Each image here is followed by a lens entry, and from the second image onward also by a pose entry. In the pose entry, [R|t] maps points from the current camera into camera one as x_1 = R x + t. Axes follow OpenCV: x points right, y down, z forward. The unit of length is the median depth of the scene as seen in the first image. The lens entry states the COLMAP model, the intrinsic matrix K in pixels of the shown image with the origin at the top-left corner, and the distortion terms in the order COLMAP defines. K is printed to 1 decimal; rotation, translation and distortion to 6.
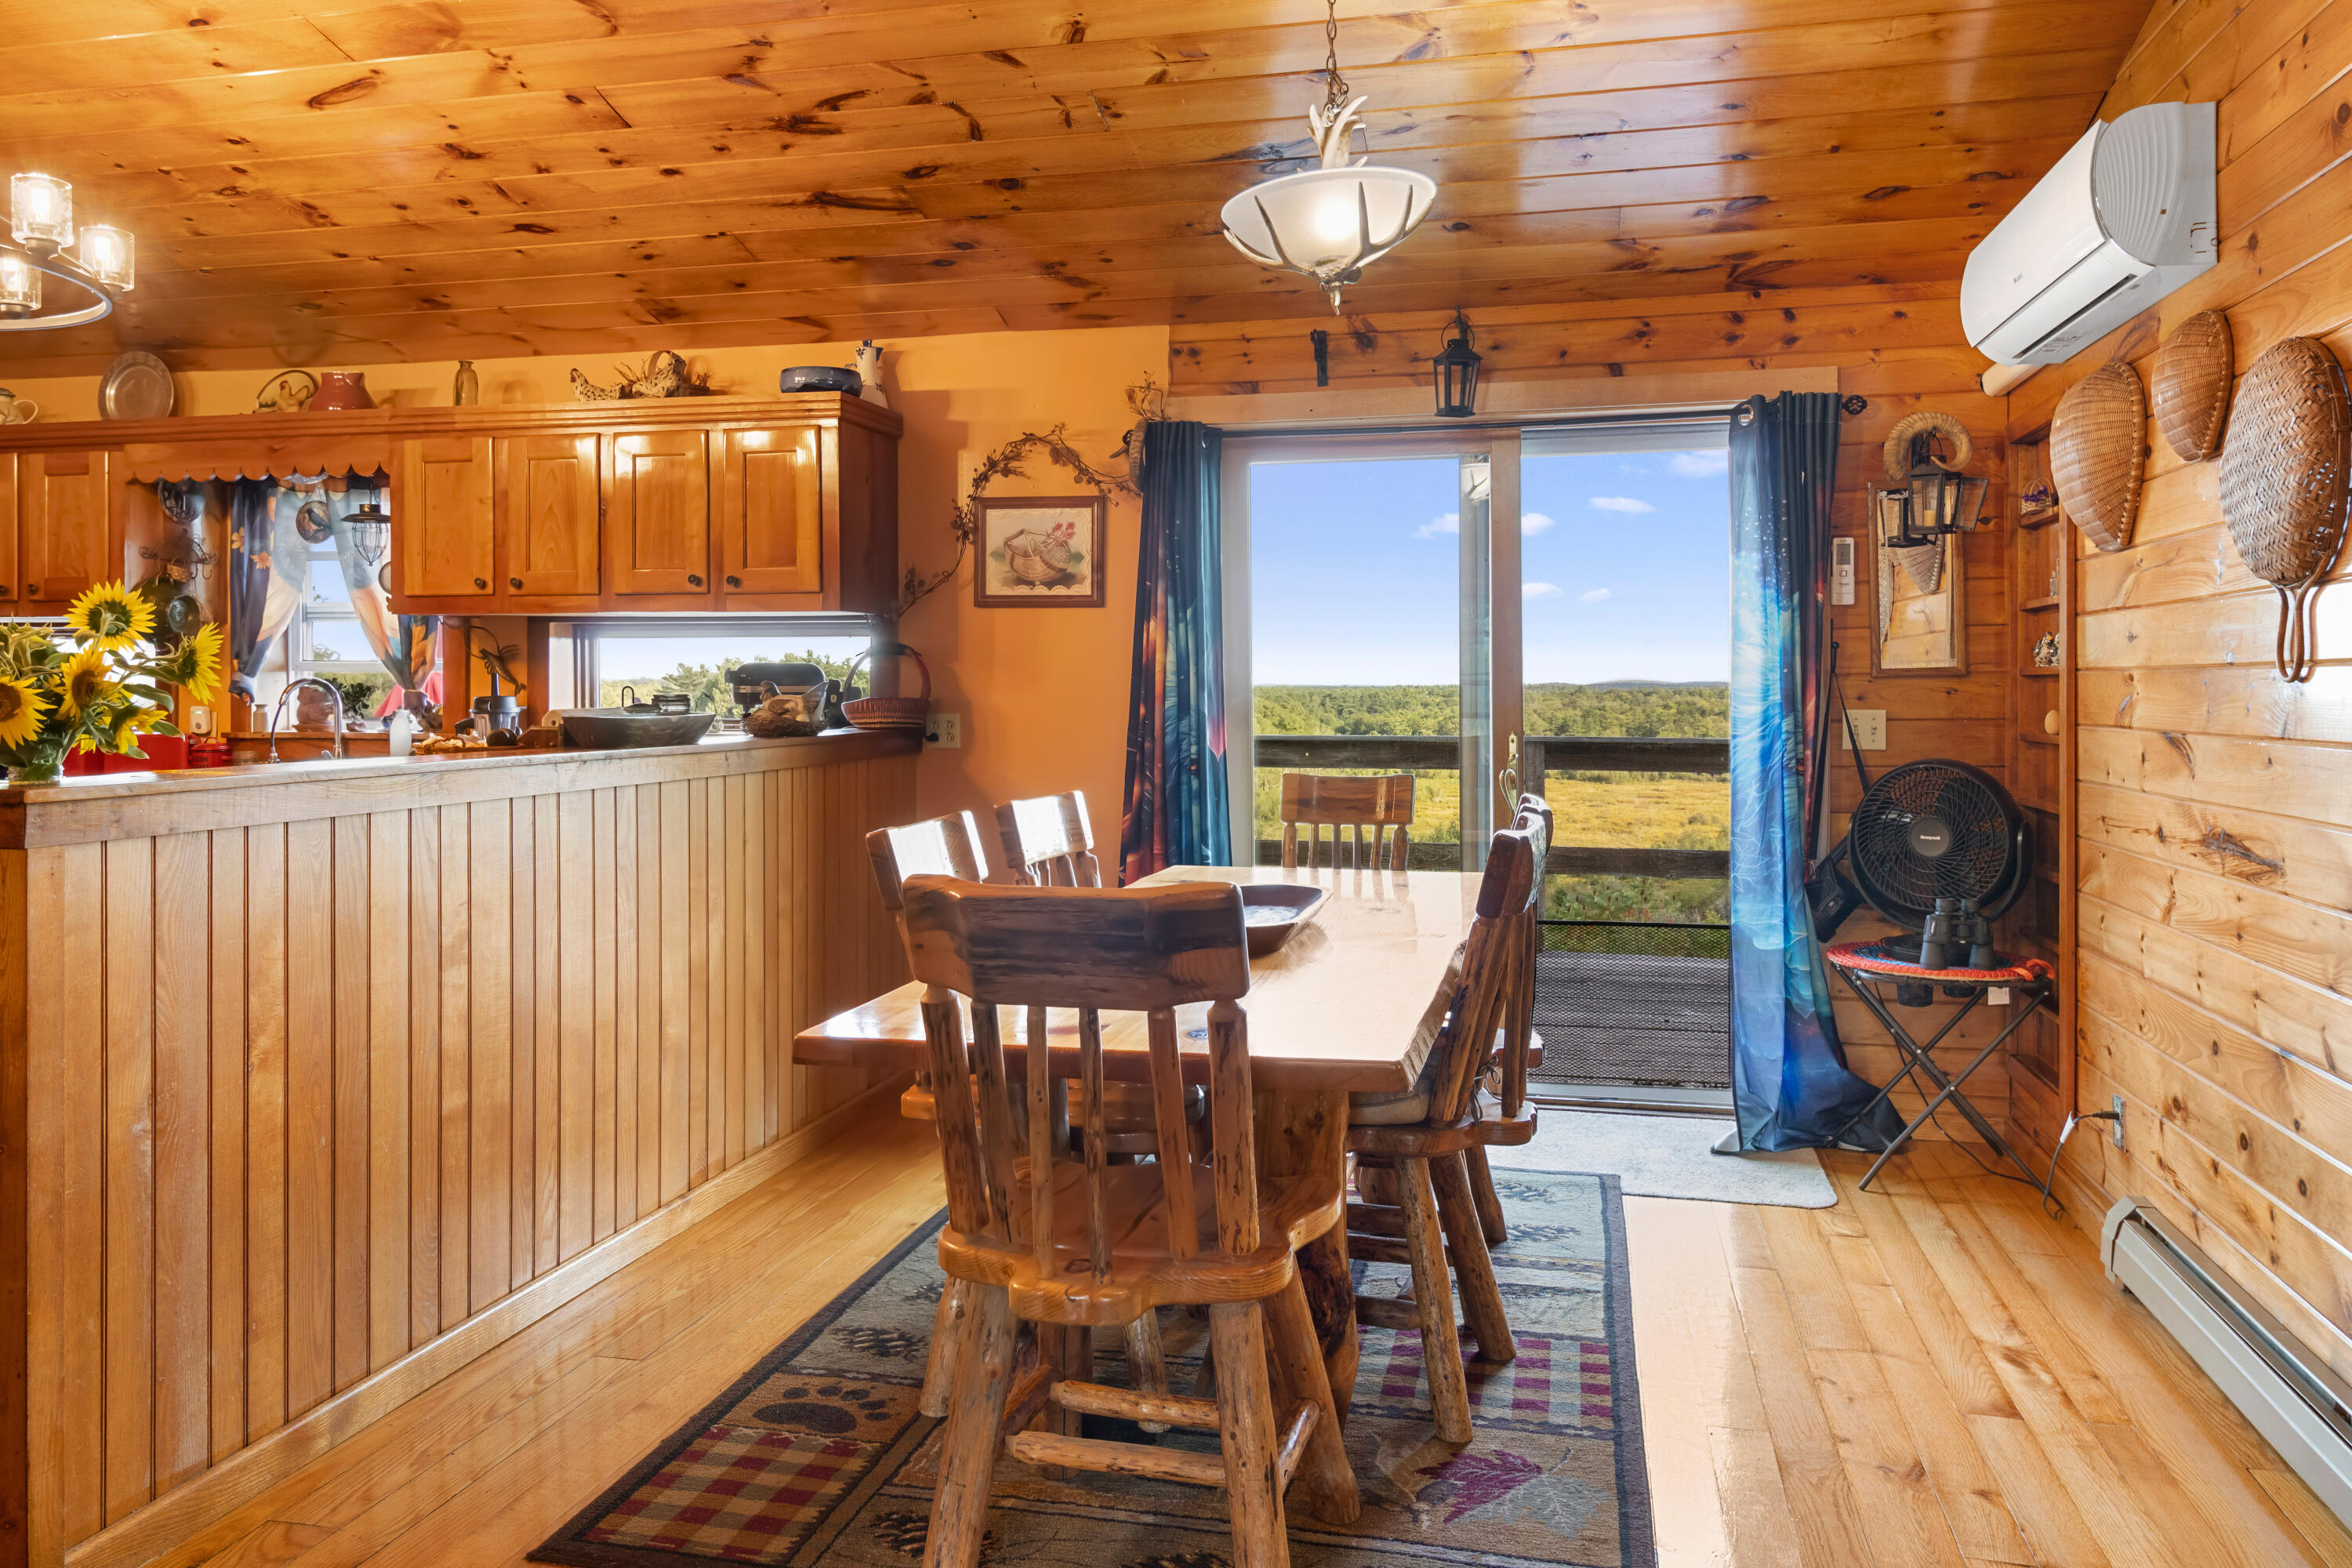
lens RADIAL K [[1646.3, 0, 1157.1], [0, 1646.3, 697.9], [0, 0, 1]] dist [0.008046, 0.003444]
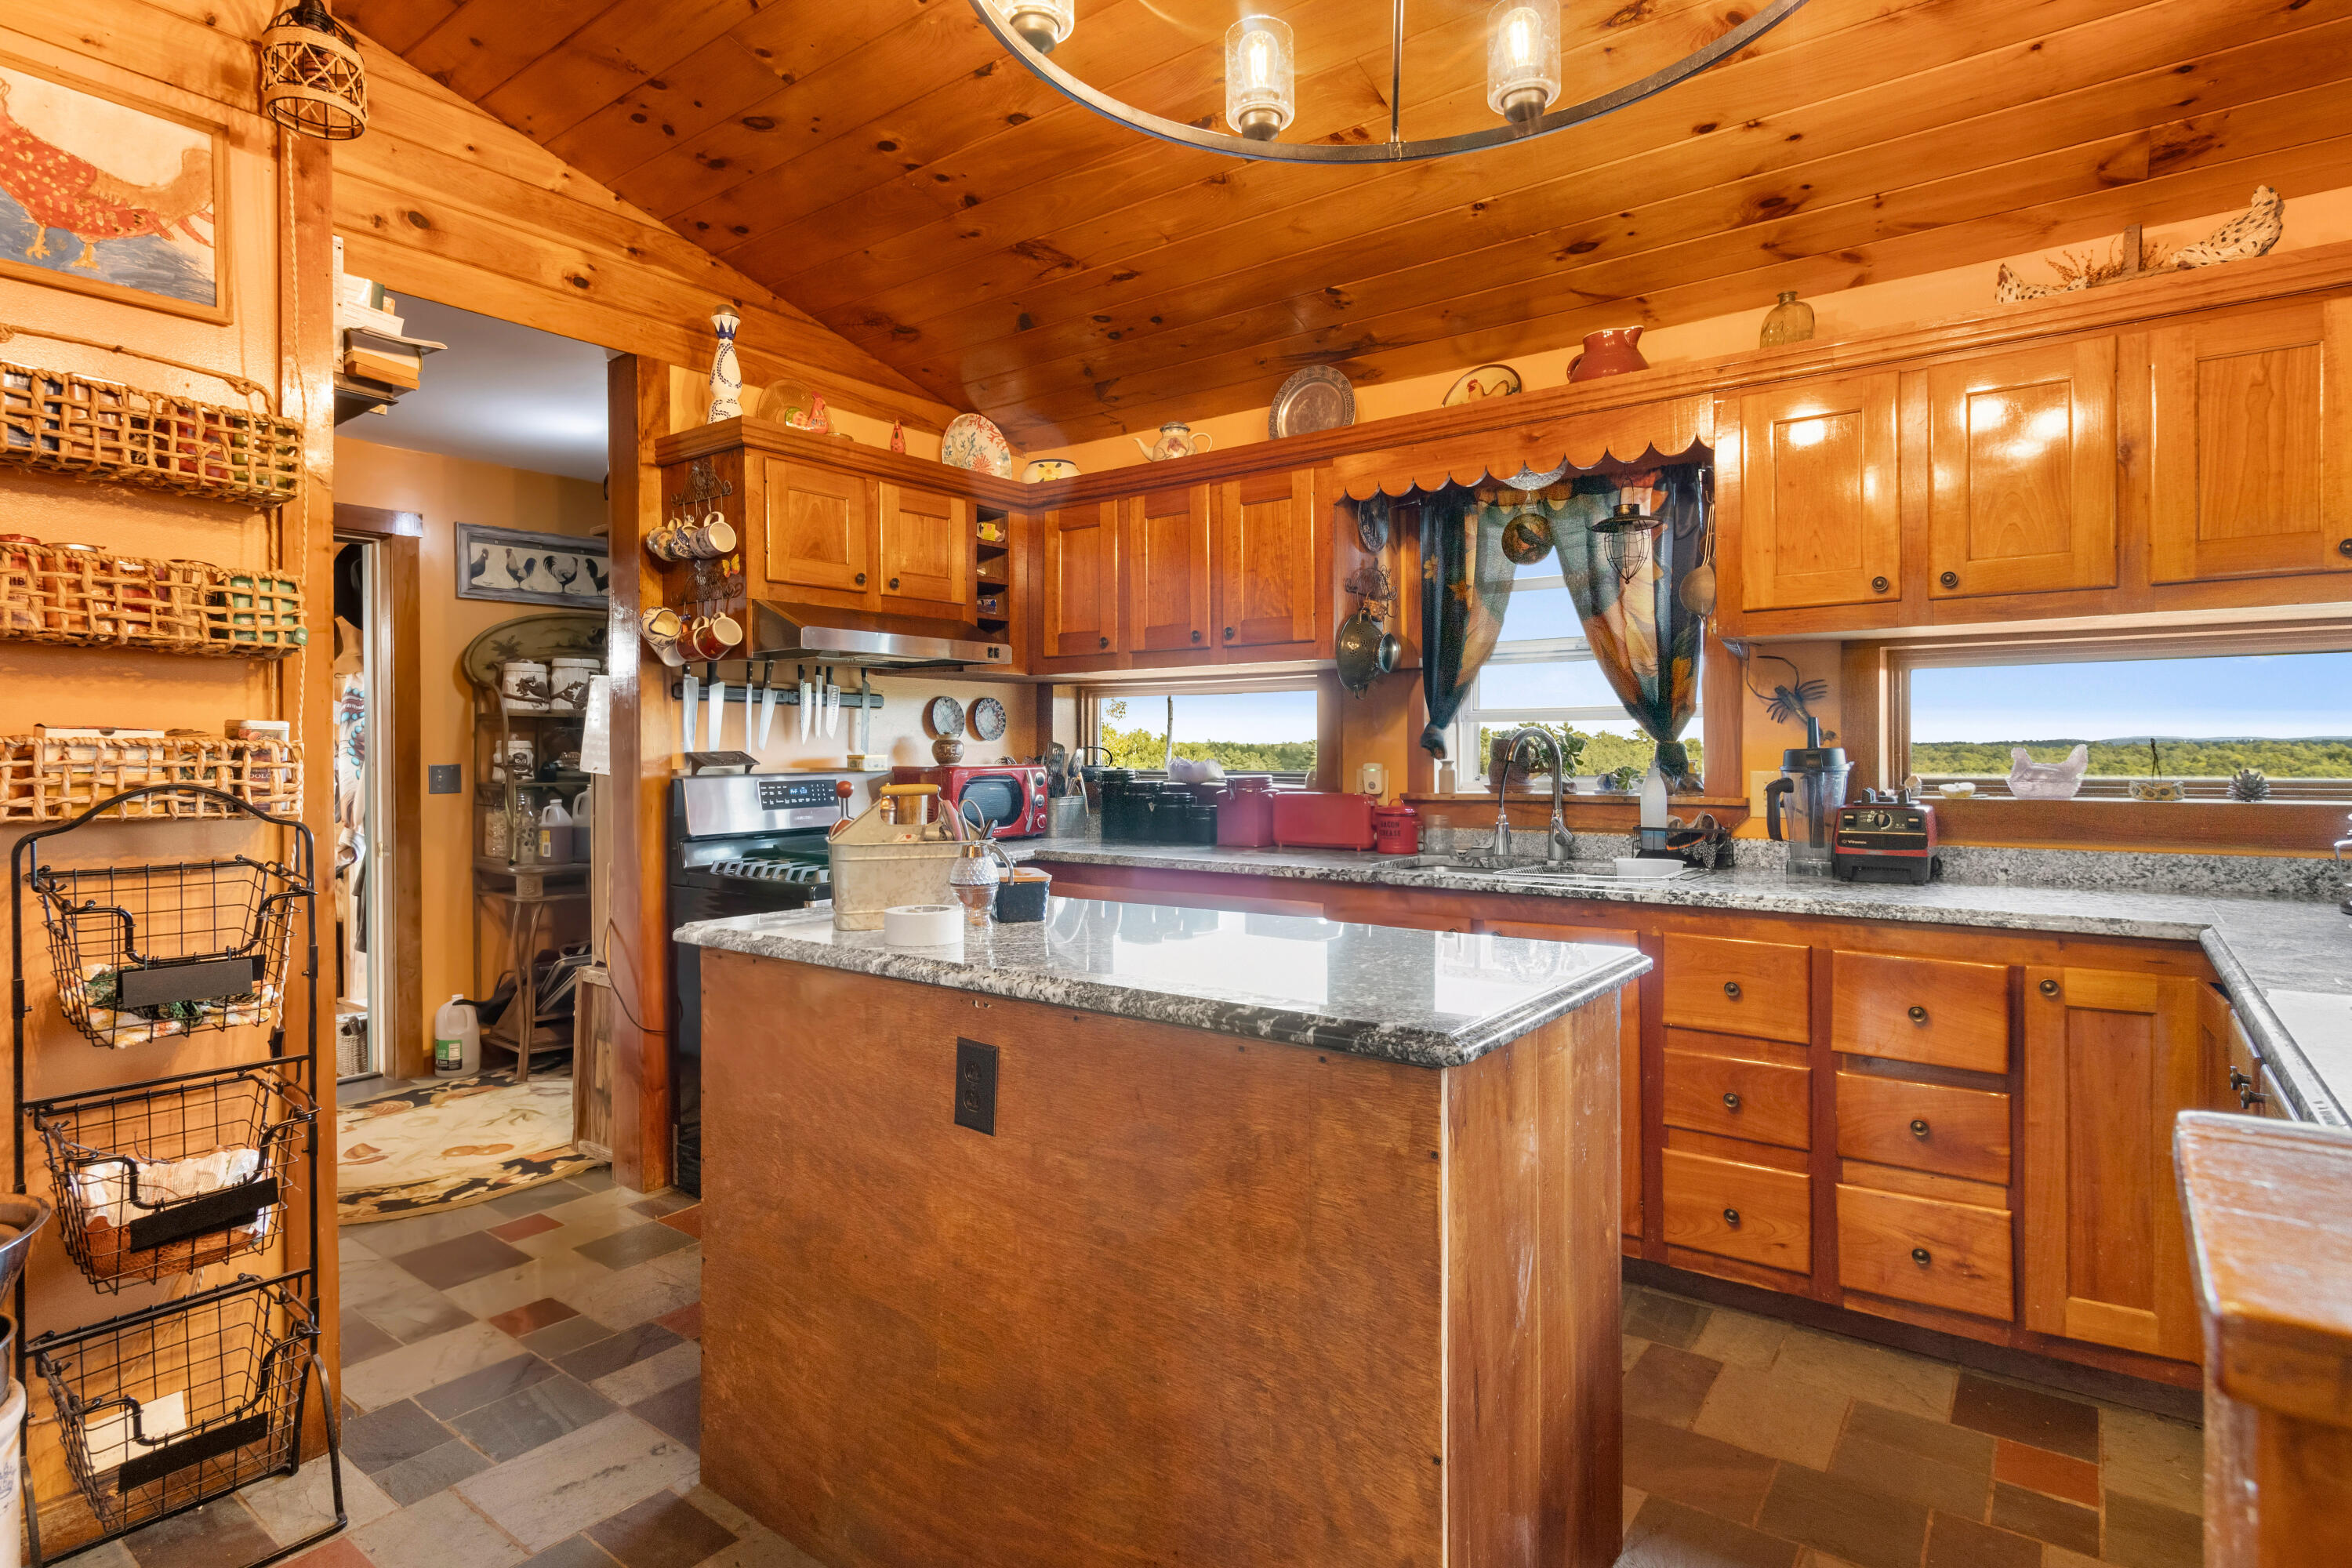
lens RADIAL K [[1211.2, 0, 1177.2], [0, 1211.2, 765.6], [0, 0, 1]] dist [-0.001097, 0.000097]
pose [[0.921633, -0.005122, -0.388028, -0.442059], [0.007576, 0.999960, 0.004796, 0.002466], [0.387988, -0.007360, 0.921635, 0.376489]]
